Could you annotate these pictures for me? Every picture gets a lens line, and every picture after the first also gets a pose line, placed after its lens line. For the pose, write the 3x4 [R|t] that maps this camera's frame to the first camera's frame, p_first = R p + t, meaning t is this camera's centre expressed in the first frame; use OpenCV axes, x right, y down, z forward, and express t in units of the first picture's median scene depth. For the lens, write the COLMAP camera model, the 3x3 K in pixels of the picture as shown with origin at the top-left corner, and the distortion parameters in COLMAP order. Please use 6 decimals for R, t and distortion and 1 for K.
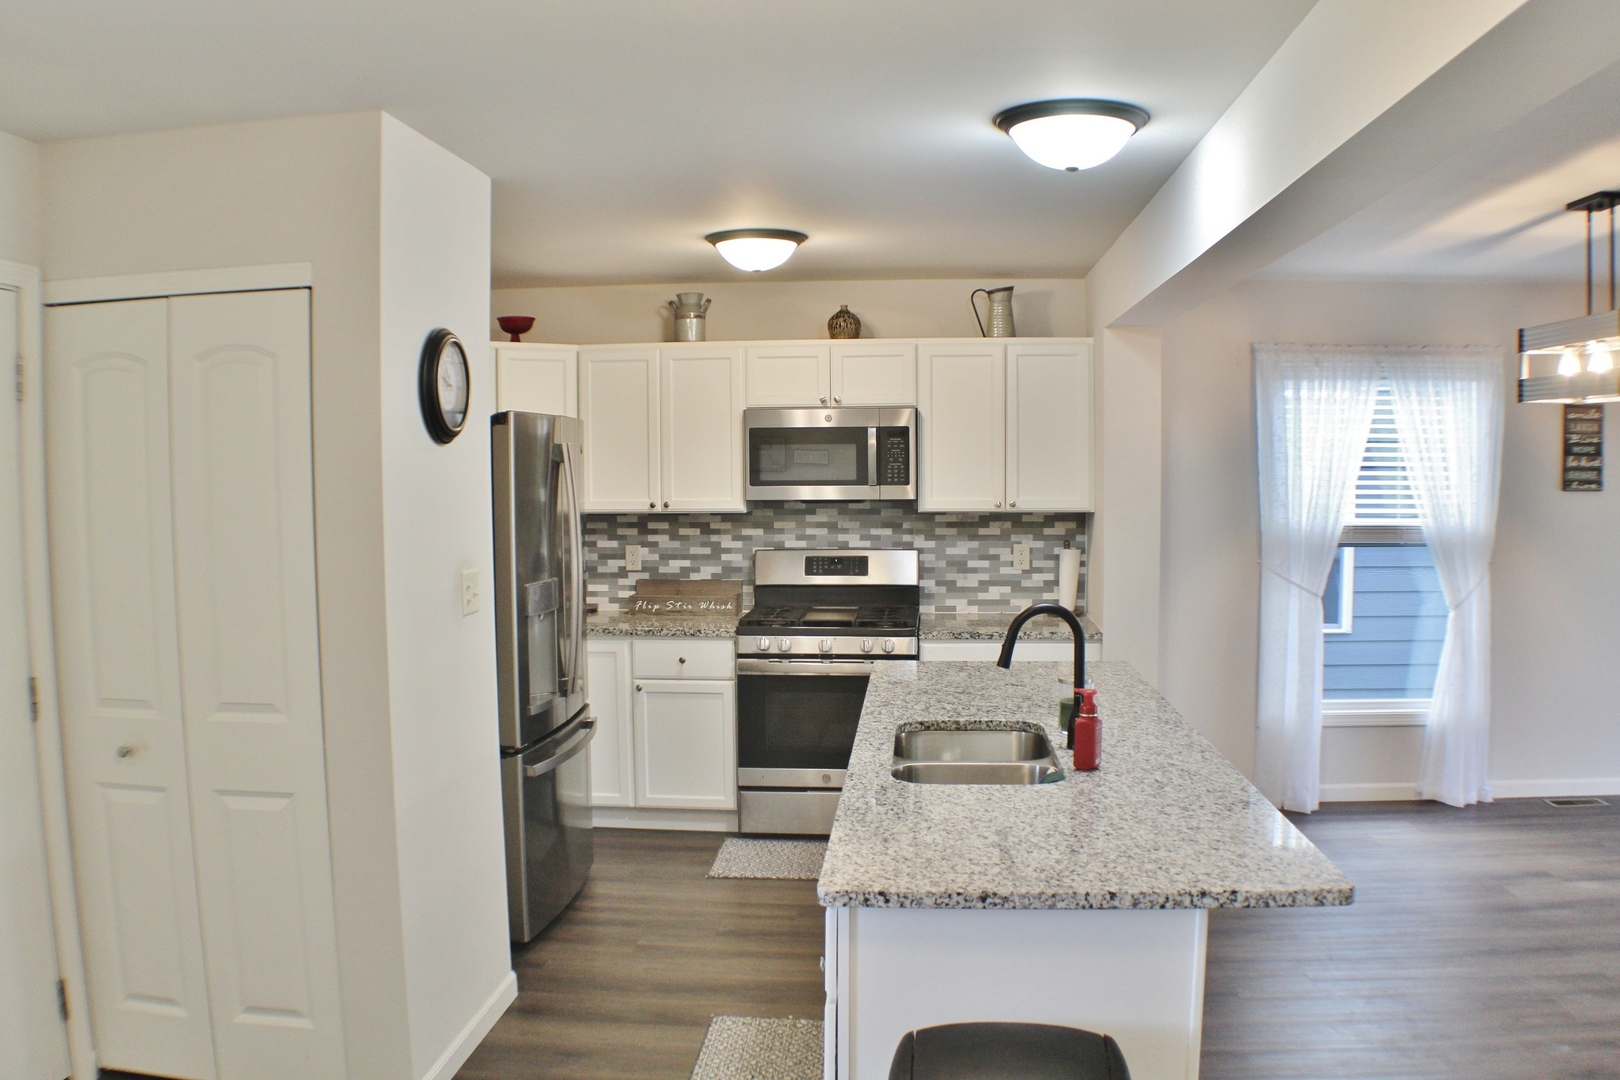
lens RADIAL K [[1290.2, 0, 810.0], [0, 1290.2, 540.0], [0, 0, 1]] dist [-0.178152, 0.005856]
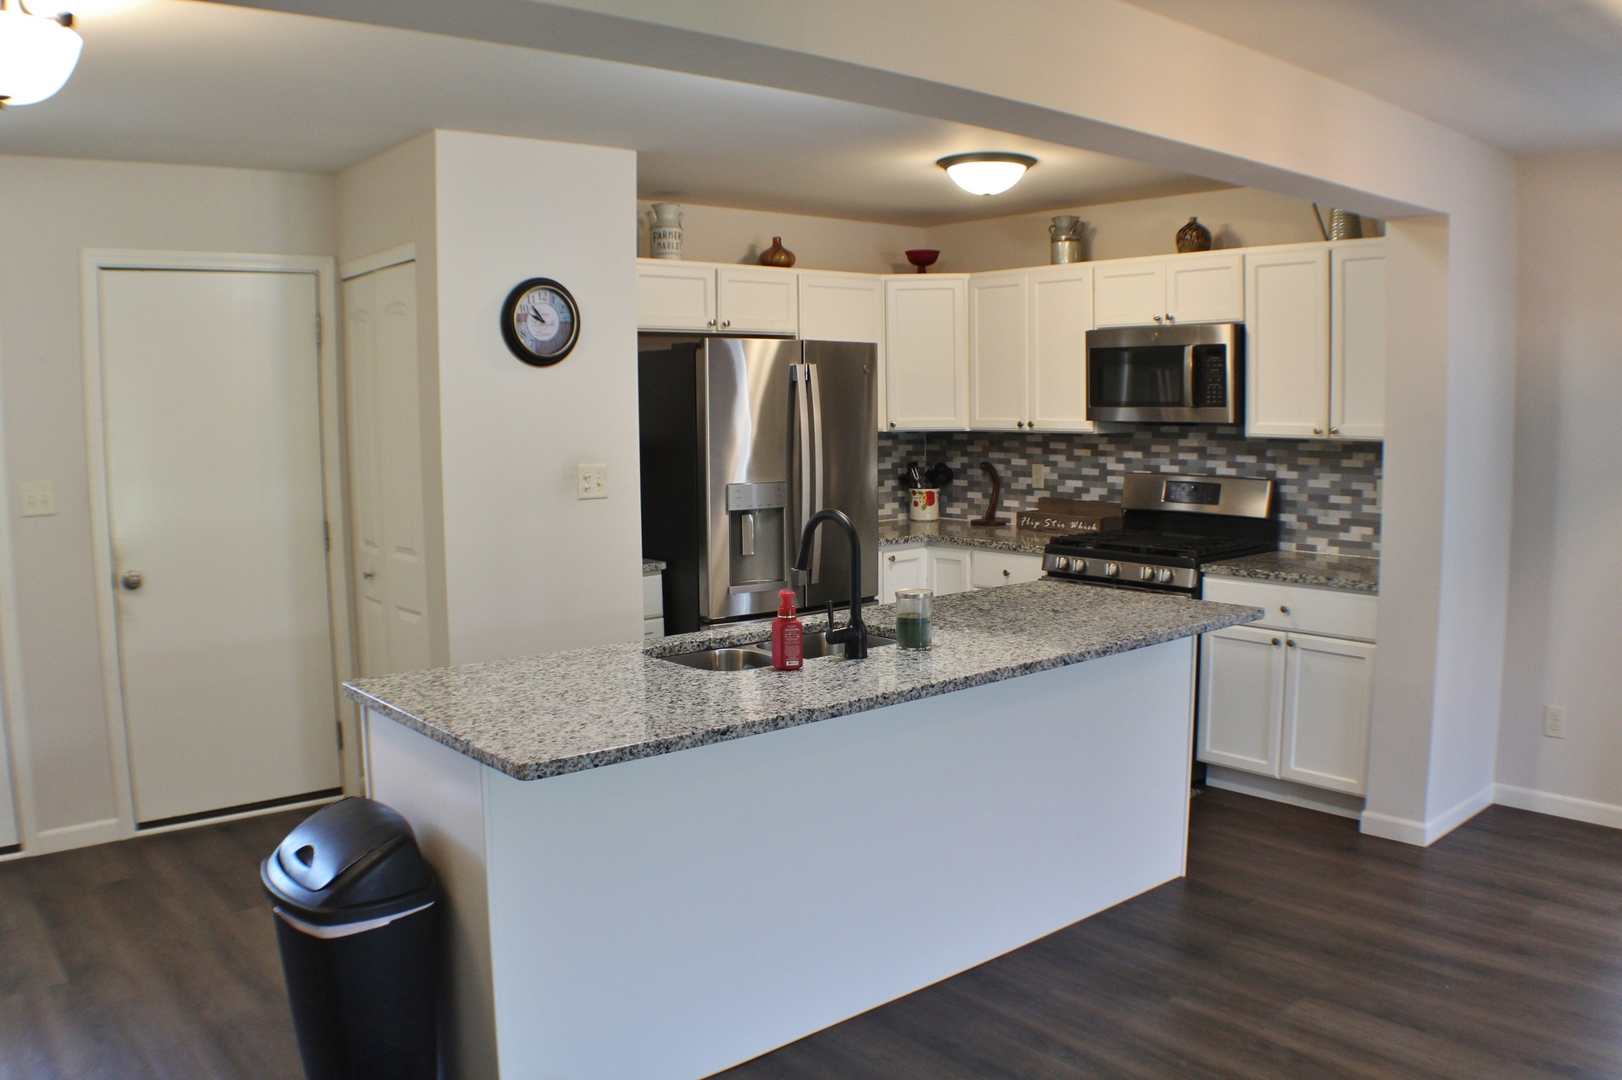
lens RADIAL K [[1291.8, 0, 811.0], [0, 1291.8, 540.0], [0, 0, 1]] dist [-0.178152, 0.005856]
pose [[0.711888, 0.075211, -0.698254, 0.472529], [-0.037934, 0.996916, 0.068705, 0.001017], [0.701267, -0.022423, 0.712546, 0.134214]]
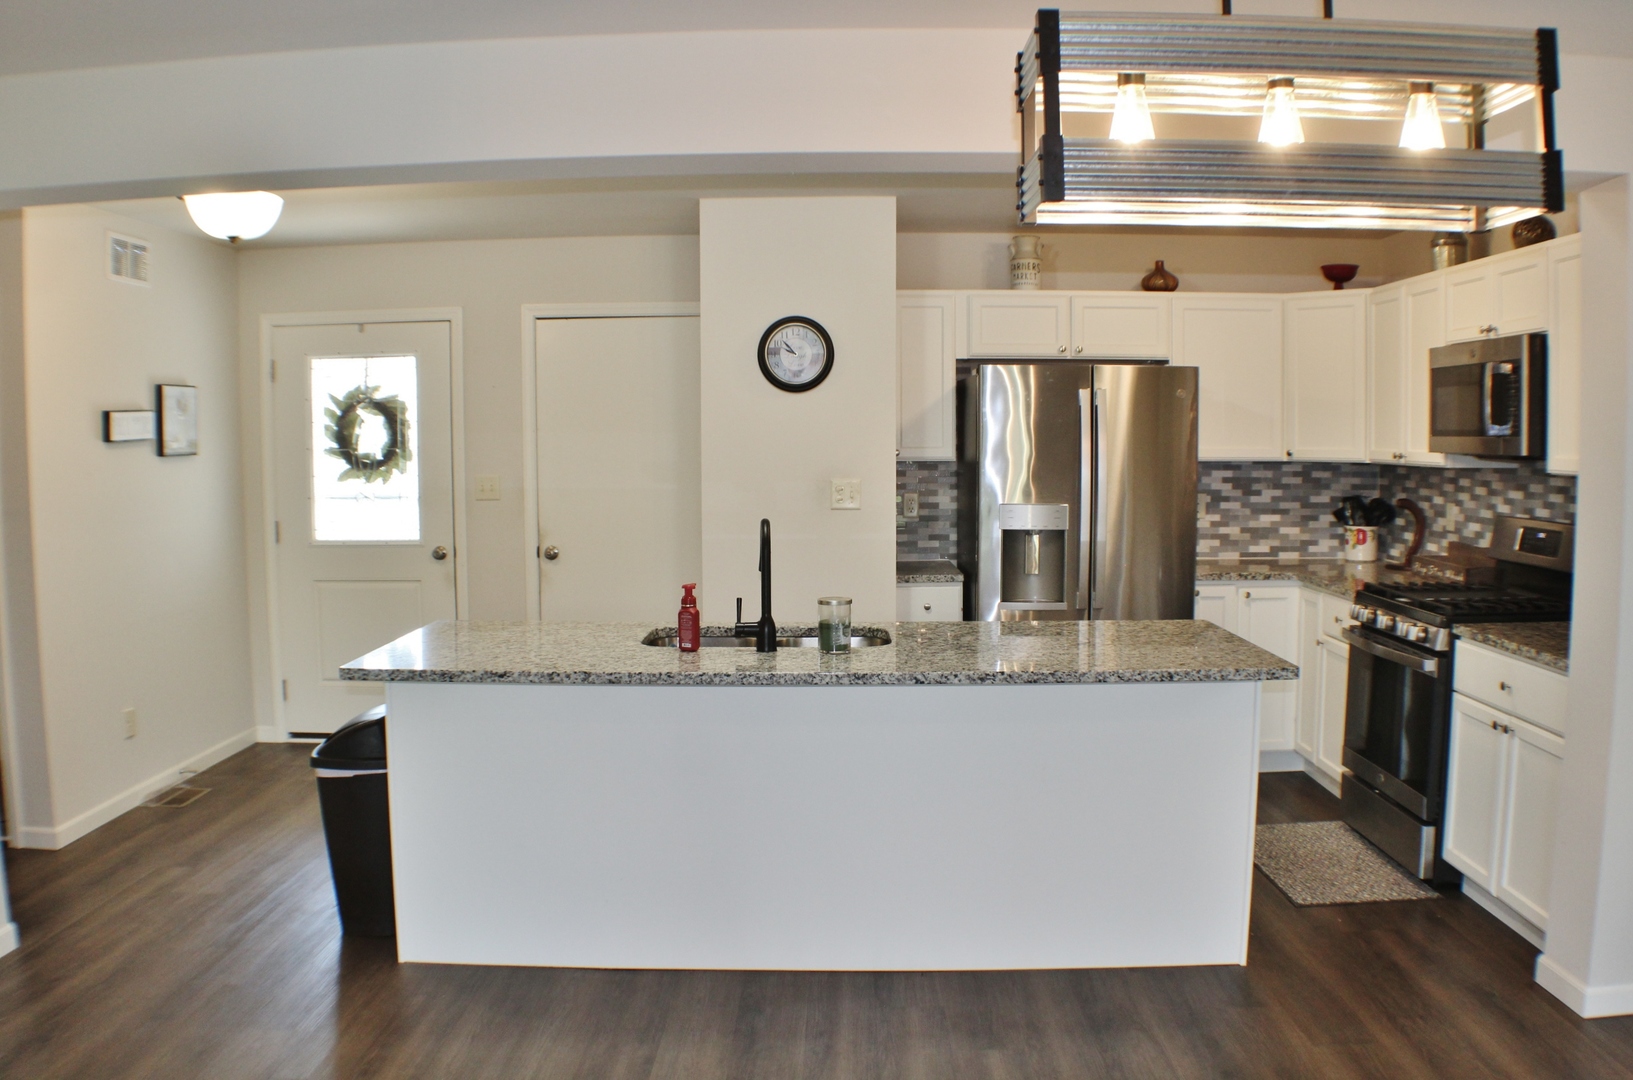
lens RADIAL K [[1307.6, 0, 816.5], [0, 1307.6, 540.0], [0, 0, 1]] dist [-0.177312, 0.001444]
pose [[0.073546, 0.087713, -0.993427, 0.717833], [-0.057817, 0.994824, 0.083556, -0.017880], [0.995614, 0.051291, 0.078237, 0.503333]]
